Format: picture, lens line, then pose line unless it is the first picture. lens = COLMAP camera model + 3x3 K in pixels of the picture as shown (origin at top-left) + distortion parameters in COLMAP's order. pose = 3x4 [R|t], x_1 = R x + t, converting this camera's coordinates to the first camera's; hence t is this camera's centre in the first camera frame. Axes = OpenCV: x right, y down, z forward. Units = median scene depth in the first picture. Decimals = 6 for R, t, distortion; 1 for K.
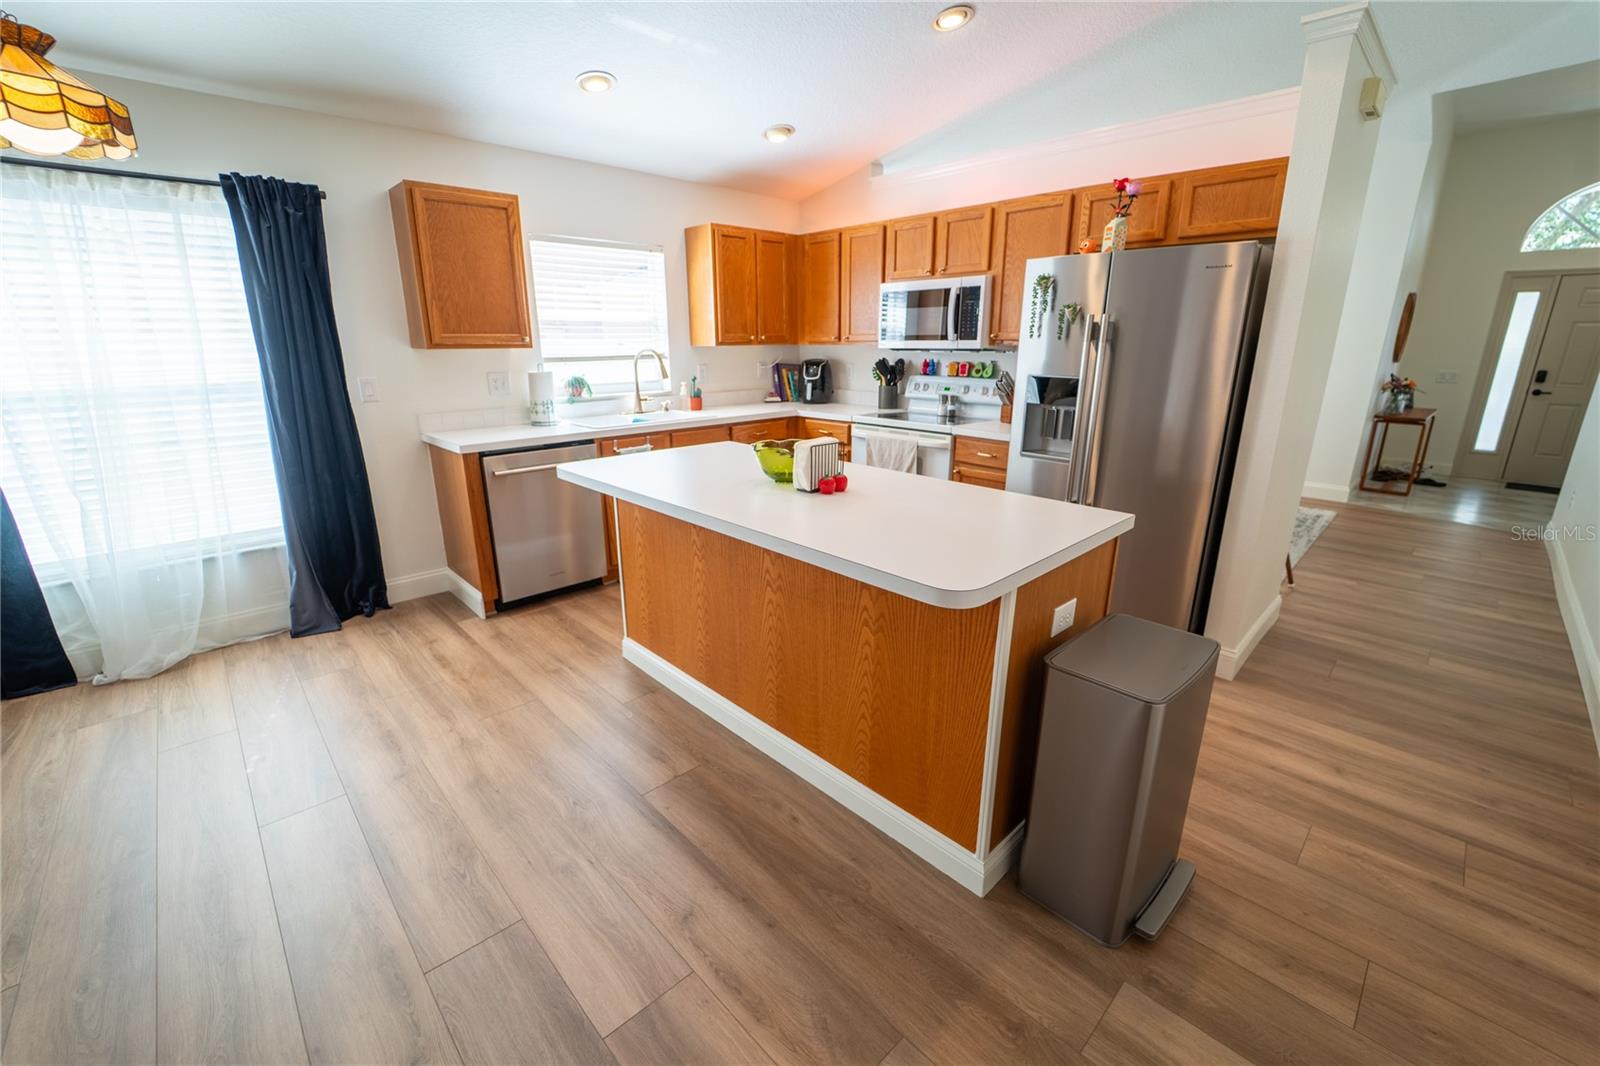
lens RADIAL K [[651.4, 0, 797.5], [0, 651.4, 533.5], [0, 0, 1]] dist [-0.020580, -0.000250]
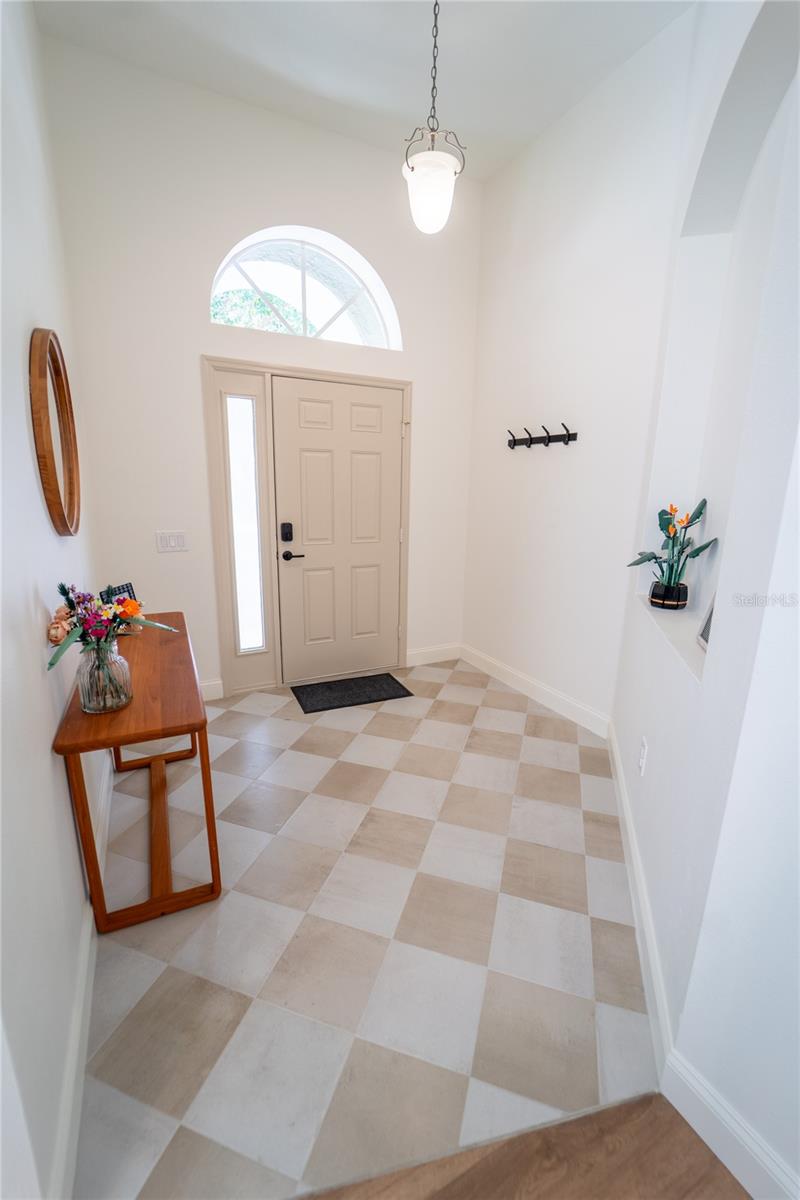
lens RADIAL K [[489.1, 0, 400.0], [0, 489.1, 600.0], [0, 0, 1]] dist [-0.021848, -0.000064]
pose [[0.273169, -0.198116, 0.941344, 1.236441], [0.254466, 0.958587, 0.127901, -0.370865], [-0.927699, 0.204601, 0.312270, 1.285170]]
